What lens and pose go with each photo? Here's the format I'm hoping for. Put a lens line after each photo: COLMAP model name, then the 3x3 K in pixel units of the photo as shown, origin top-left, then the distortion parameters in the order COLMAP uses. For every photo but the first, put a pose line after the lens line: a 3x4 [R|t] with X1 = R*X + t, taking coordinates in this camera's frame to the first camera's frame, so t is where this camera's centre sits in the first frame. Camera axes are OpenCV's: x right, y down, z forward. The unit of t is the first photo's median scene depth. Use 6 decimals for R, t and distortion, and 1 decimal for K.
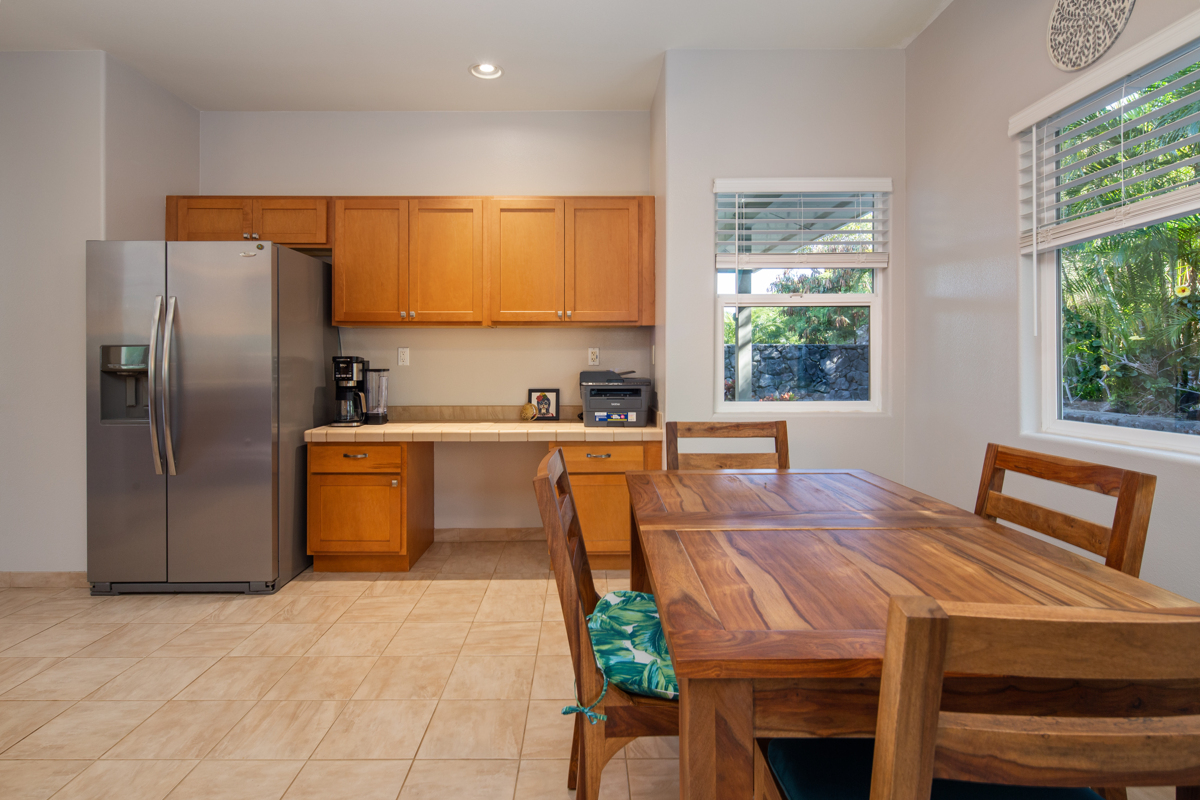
lens RADIAL K [[591.8, 0, 594.1], [0, 591.8, 359.0], [0, 0, 1]] dist [-0.002423, -0.000833]
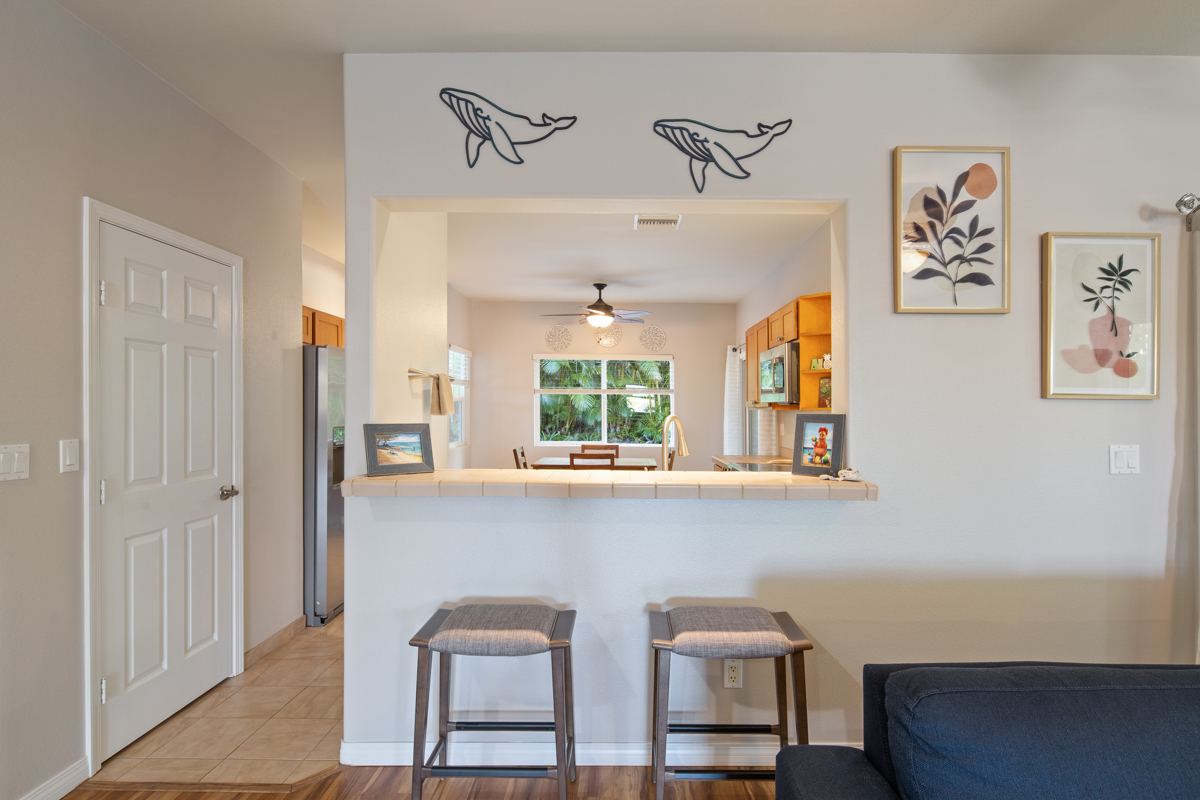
lens RADIAL K [[612.2, 0, 614.5], [0, 612.2, 383.0], [0, 0, 1]] dist [-0.002634, -0.001397]
pose [[0.015474, 0.043753, 0.998923, -3.084565], [-0.017559, 0.998900, -0.043480, -0.097604], [-0.999726, -0.016867, 0.016225, 0.530228]]
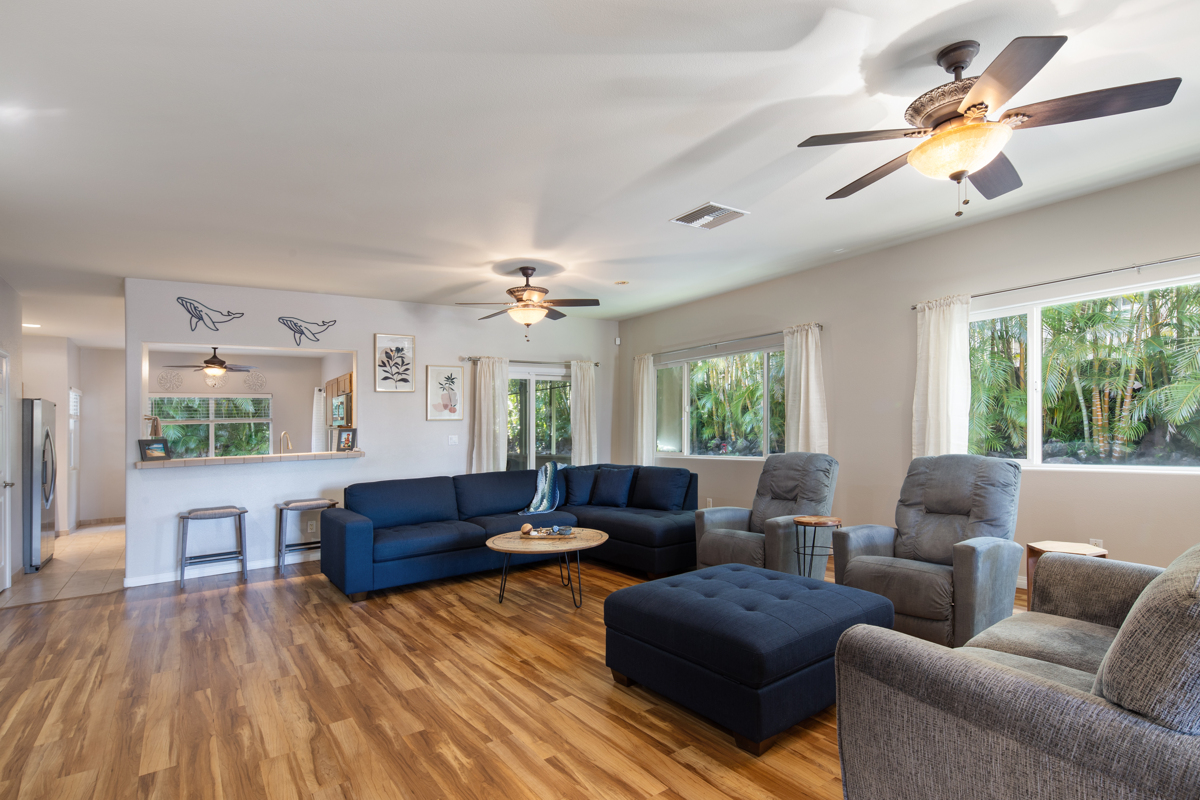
lens RADIAL K [[612.2, 0, 614.5], [0, 612.2, 383.0], [0, 0, 1]] dist [-0.002634, -0.001397]
pose [[-0.574993, 0.078560, 0.814378, -5.339100], [0.025231, 0.996609, -0.078325, -0.047512], [-0.817769, -0.024488, -0.575026, 0.856900]]
